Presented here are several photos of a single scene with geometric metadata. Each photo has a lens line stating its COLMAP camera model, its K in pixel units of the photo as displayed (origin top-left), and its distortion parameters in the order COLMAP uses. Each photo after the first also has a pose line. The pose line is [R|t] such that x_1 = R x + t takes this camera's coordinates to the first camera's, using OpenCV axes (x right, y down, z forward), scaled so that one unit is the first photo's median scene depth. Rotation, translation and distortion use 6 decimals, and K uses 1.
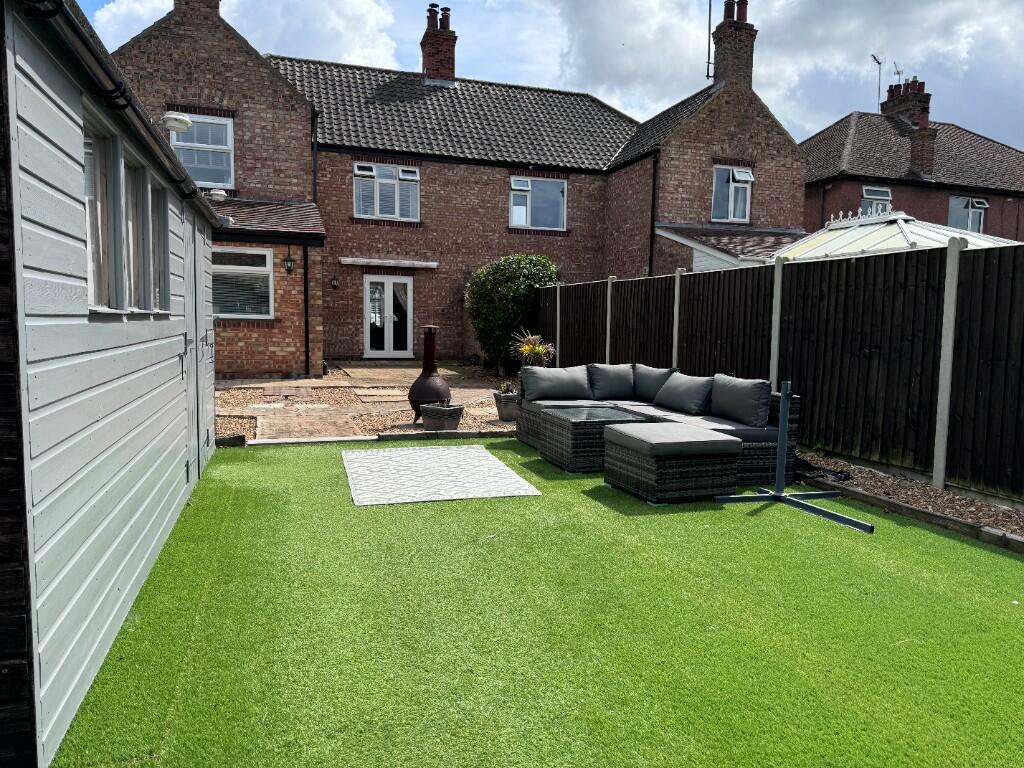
lens RADIAL K [[715.0, 0, 515.6], [0, 715.0, 384.4], [0, 0, 1]] dist [0.089771, -0.116238]
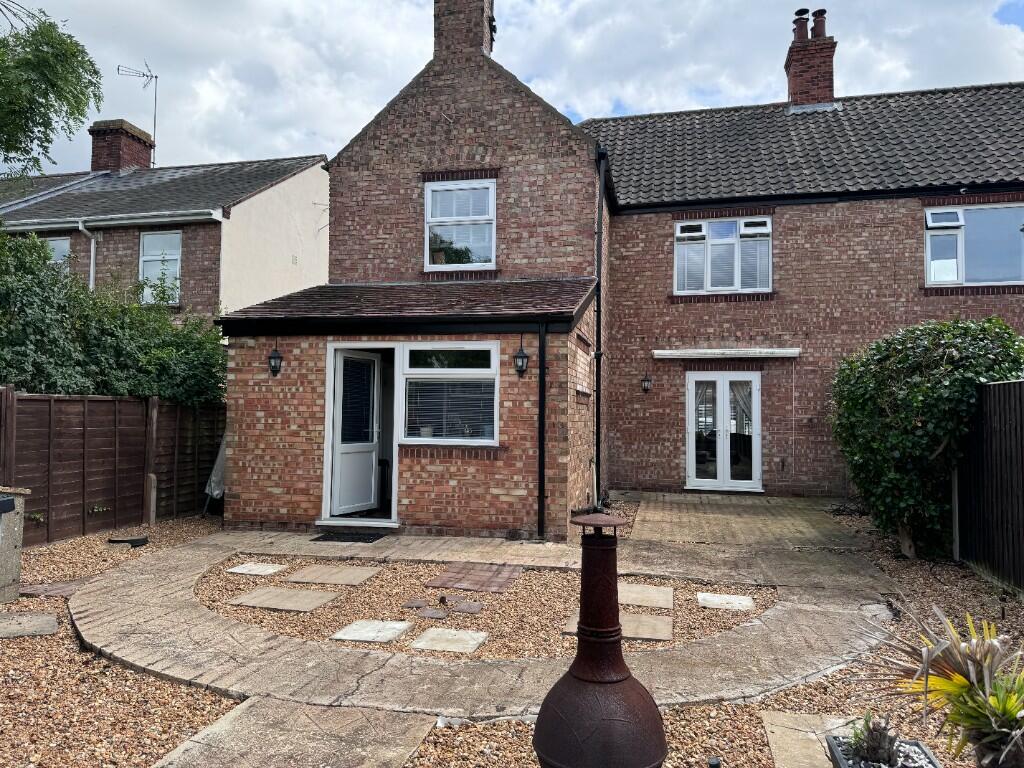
lens RADIAL K [[720.0, 0, 511.0], [0, 720.0, 387.5], [0, 0, 1]] dist [0.144857, -0.222027]
pose [[0.858088, -0.029164, -0.512674, 0.011125], [-0.038028, 0.992035, -0.120084, -0.055283], [0.512093, 0.122539, 0.850144, 0.377068]]
